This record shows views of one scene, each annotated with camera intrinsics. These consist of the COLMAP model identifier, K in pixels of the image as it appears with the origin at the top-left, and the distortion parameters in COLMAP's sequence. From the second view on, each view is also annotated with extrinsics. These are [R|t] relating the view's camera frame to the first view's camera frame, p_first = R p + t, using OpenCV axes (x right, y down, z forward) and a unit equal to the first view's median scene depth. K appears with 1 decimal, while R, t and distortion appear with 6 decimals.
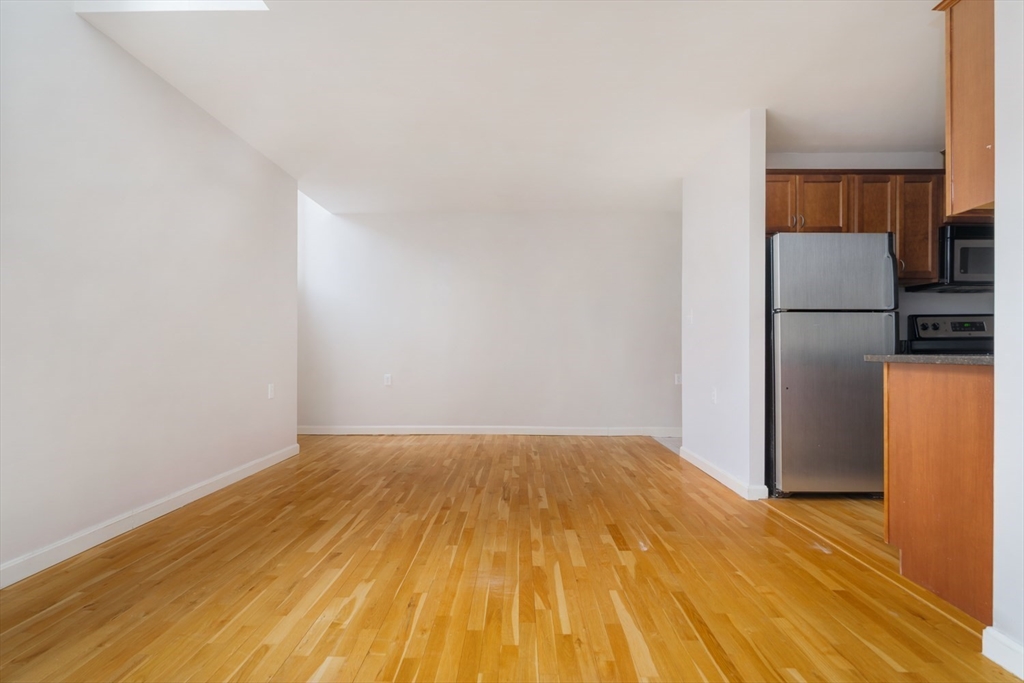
lens RADIAL K [[478.7, 0, 492.5], [0, 478.7, 345.2], [0, 0, 1]] dist [-0.001684, 0.002156]
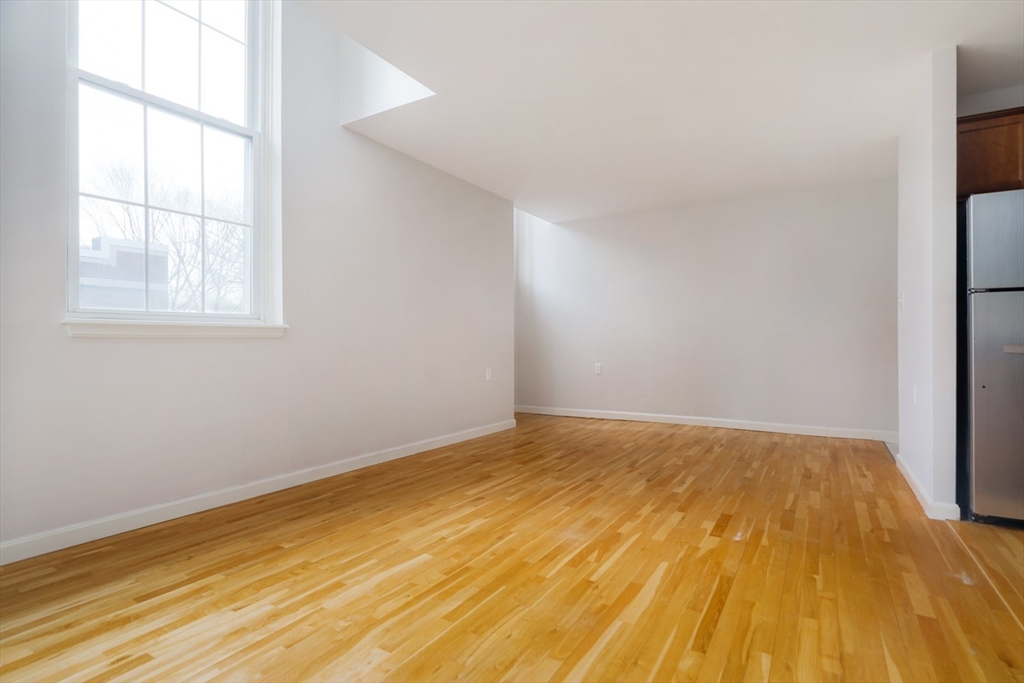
lens RADIAL K [[473.7, 0, 541.9], [0, 473.7, 342.3], [0, 0, 1]] dist [0.000839, 0.001033]
pose [[0.885957, -0.004601, -0.463745, 0.376751], [0.010052, 0.999906, 0.009283, -0.000395], [0.463659, -0.012886, 0.885920, -0.059354]]
